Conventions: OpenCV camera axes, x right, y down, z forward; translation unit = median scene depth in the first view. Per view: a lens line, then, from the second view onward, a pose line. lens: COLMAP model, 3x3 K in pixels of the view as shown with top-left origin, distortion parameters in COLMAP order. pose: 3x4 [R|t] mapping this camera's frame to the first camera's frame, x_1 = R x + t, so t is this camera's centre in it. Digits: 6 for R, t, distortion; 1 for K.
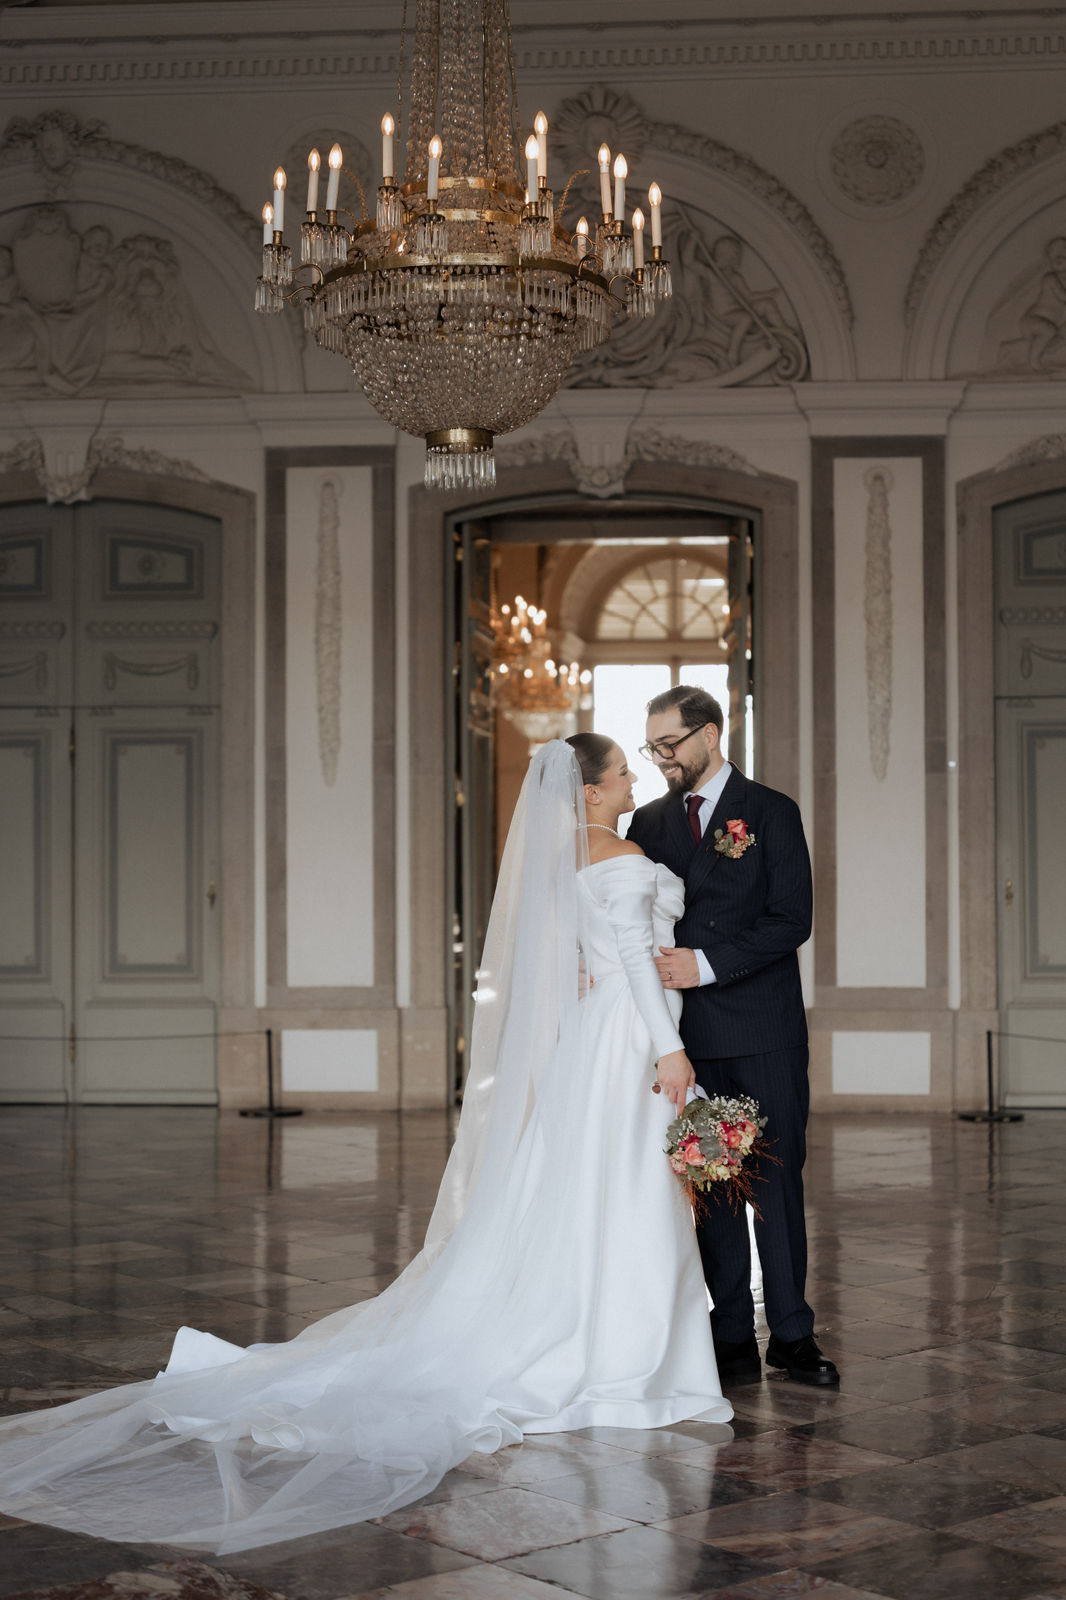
lens RADIAL K [[2473.7, 0, 536.5], [0, 2473.7, 798.6], [0, 0, 1]] dist [-0.003991, 0.000000]
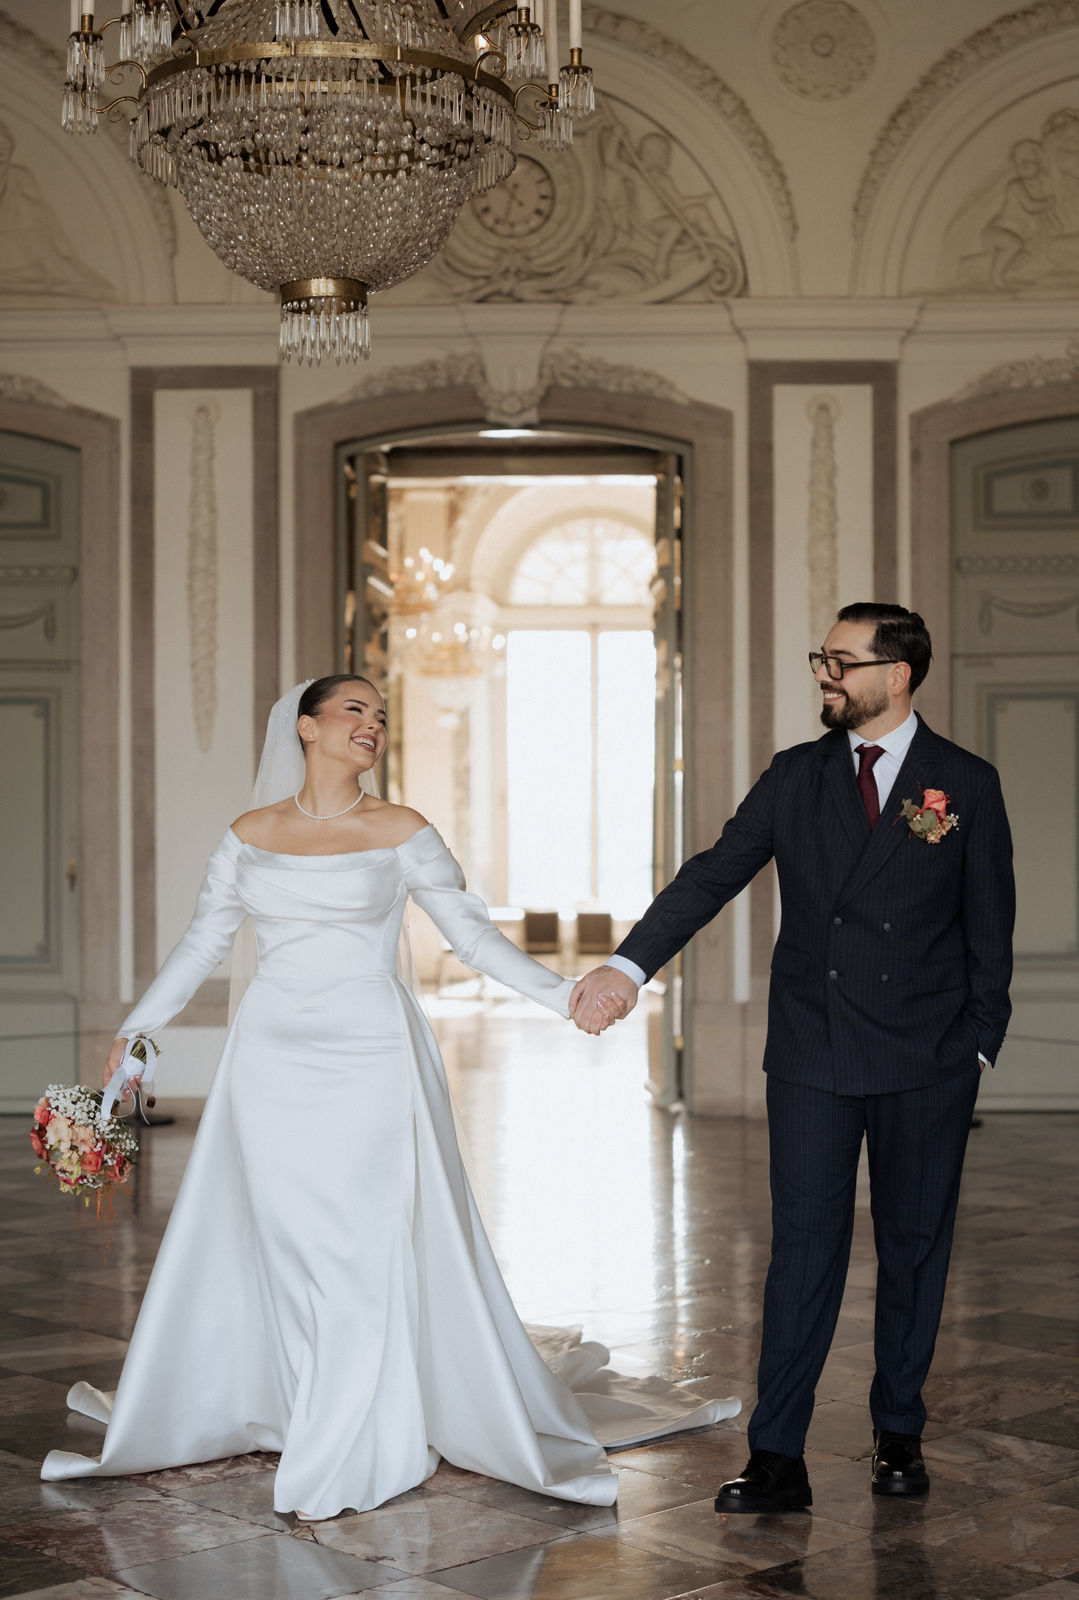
lens RADIAL K [[2473.7, 0, 602.3], [0, 2473.7, 842.6], [0, 0, 1]] dist [-0.003991, 0.000000]
pose [[0.998199, 0.000029, 0.059997, 0.005140], [-0.001583, 0.999664, 0.025858, 0.004127], [-0.059976, -0.025906, 0.997864, 0.109823]]
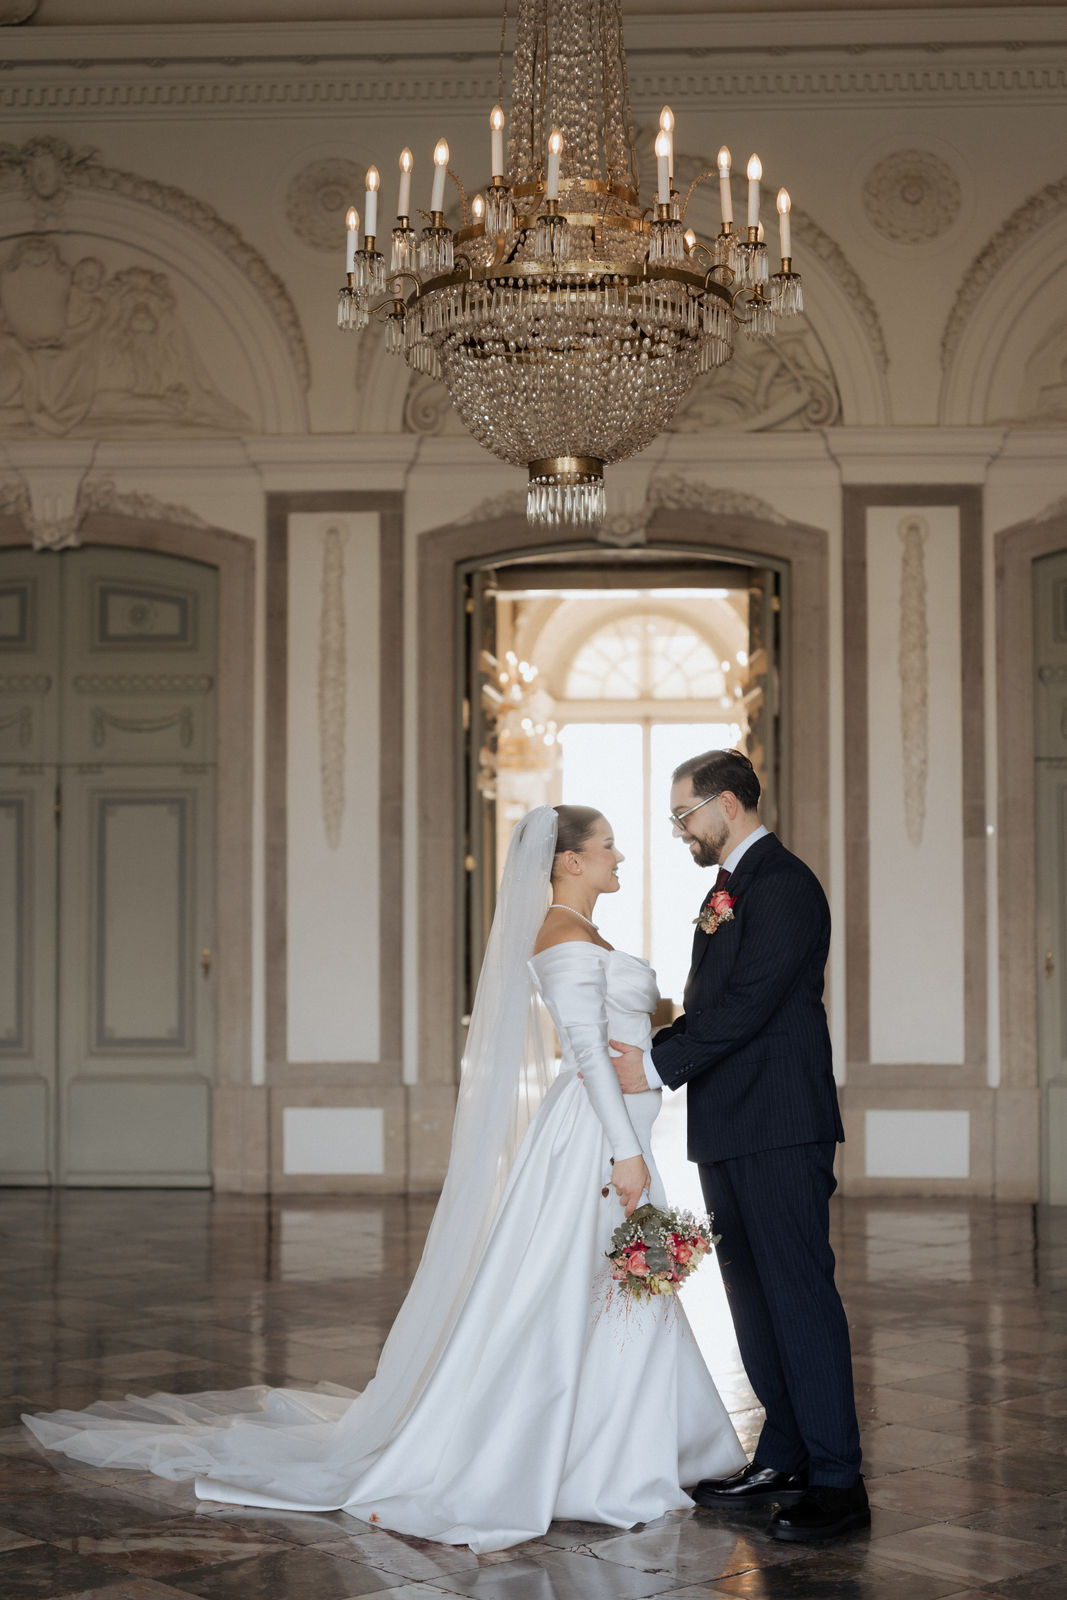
lens RADIAL K [[2473.7, 0, 526.5], [0, 2473.7, 807.8], [0, 0, 1]] dist [-0.003991, 0.000000]
pose [[0.999585, 0.003516, 0.028601, -0.037273], [-0.002925, 0.999781, -0.020698, -0.001708], [-0.028667, 0.020606, 0.999377, 0.053687]]
